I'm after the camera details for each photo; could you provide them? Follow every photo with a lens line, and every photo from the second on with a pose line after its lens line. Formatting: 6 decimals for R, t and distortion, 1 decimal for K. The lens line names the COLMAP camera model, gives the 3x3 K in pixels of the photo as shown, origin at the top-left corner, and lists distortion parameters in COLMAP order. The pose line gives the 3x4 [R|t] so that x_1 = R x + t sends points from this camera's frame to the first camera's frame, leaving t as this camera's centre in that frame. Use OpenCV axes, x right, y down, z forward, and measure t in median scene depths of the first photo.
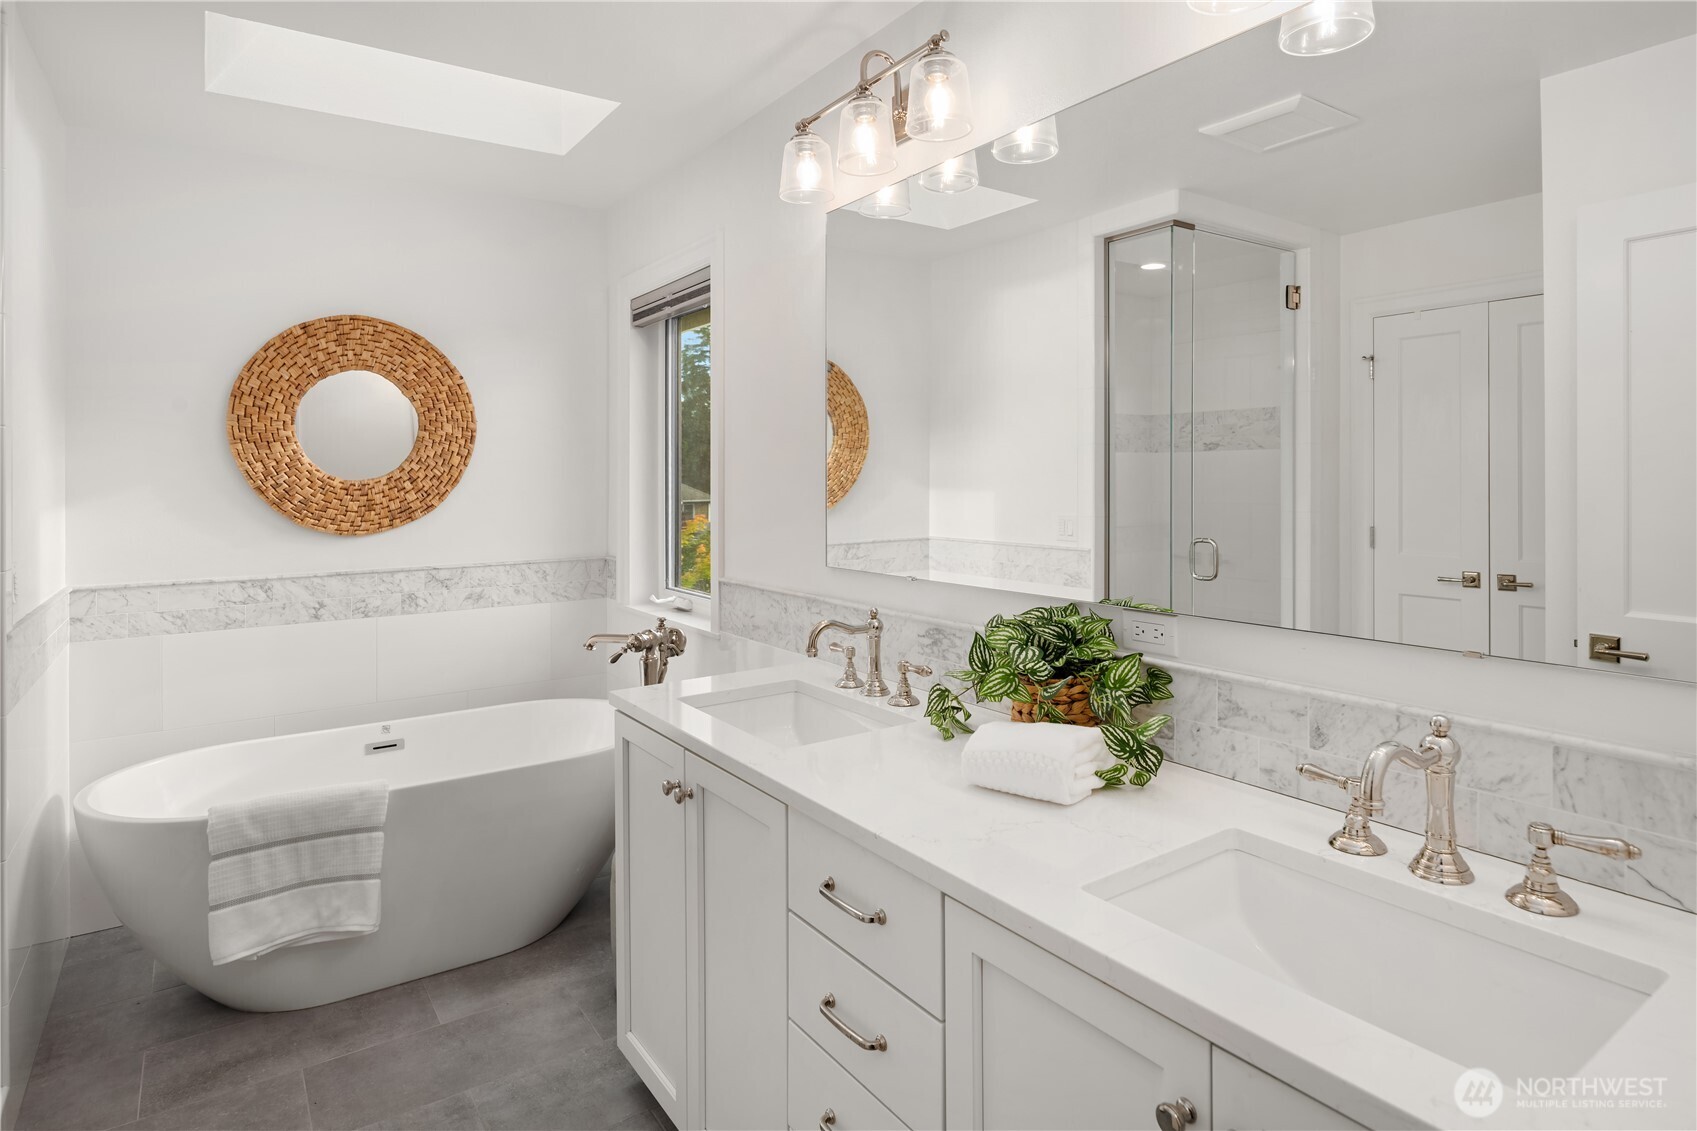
lens RADIAL K [[946.7, 0, 840.5], [0, 946.7, 504.2], [0, 0, 1]] dist [-0.006099, -0.001597]
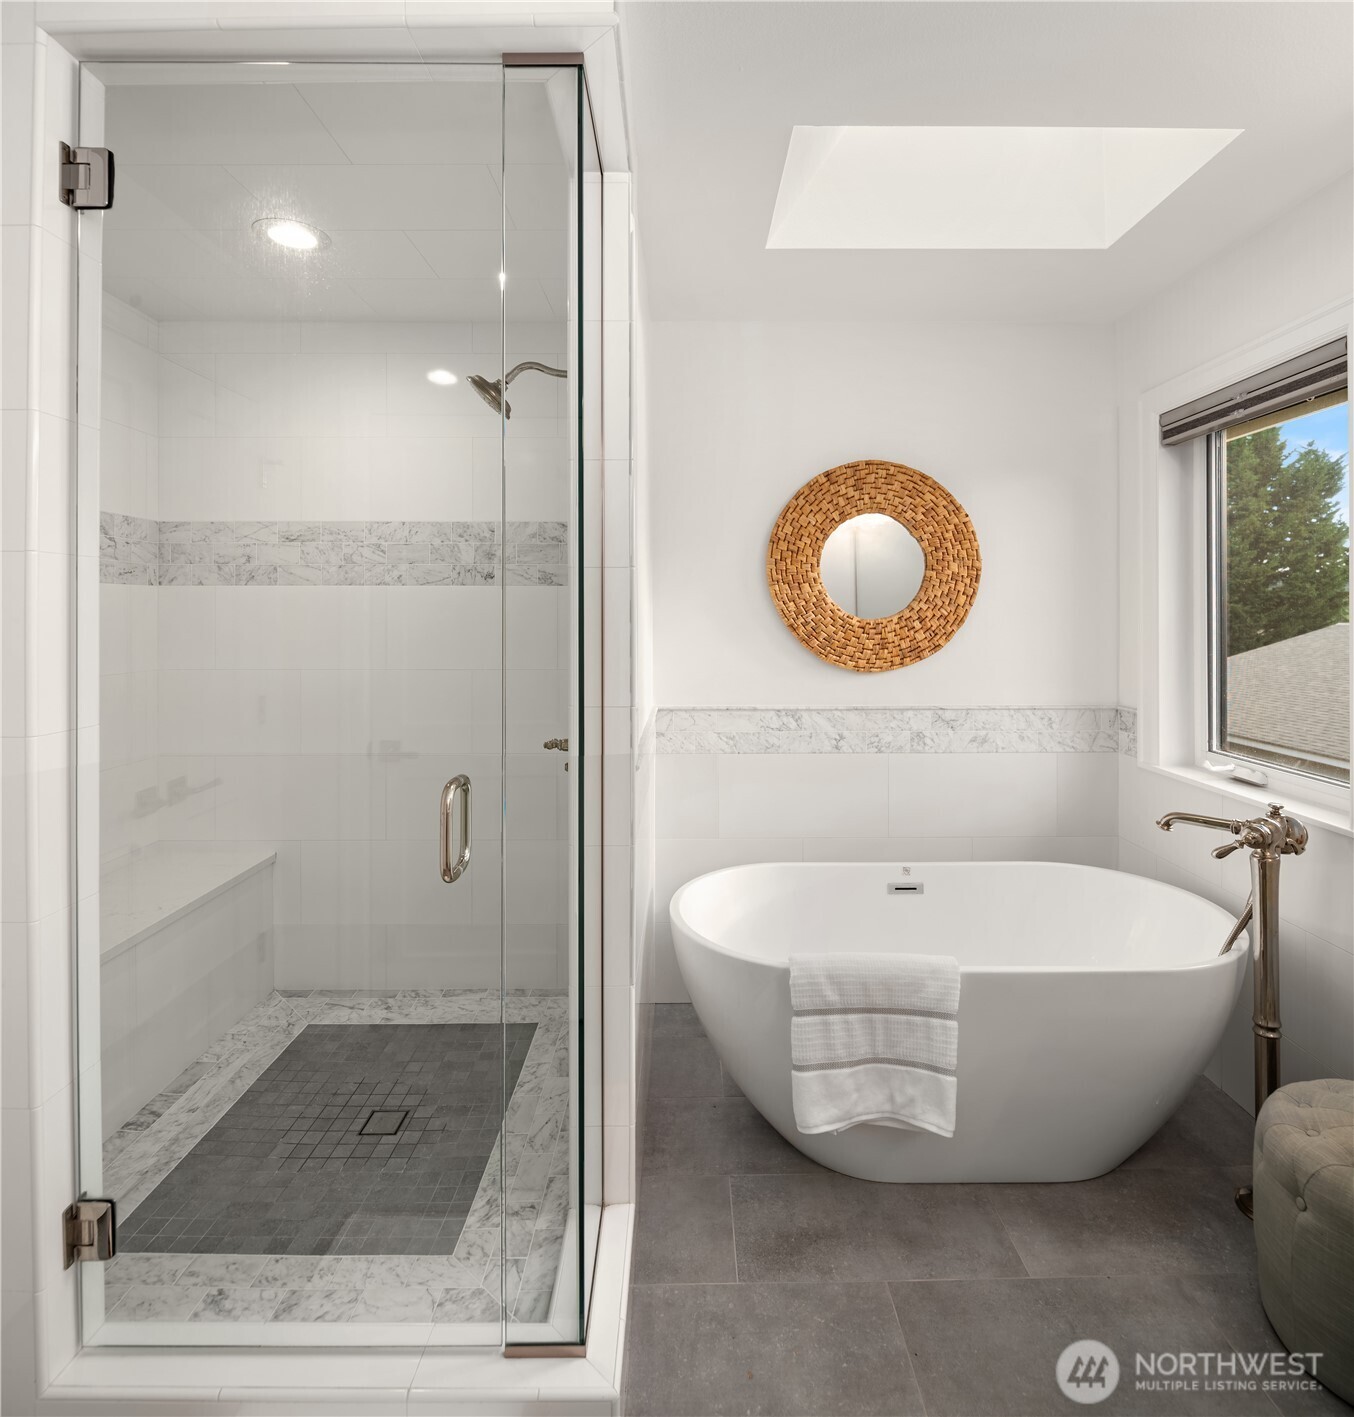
lens RADIAL K [[731.7, 0, 677.0], [0, 731.7, 708.5], [0, 0, 1]] dist [0.001385, -0.014132]
pose [[0.821949, 0.078190, -0.564168, -0.226996], [-0.024291, 0.994443, 0.102433, -0.004805], [0.569042, -0.070491, 0.819281, 0.210356]]
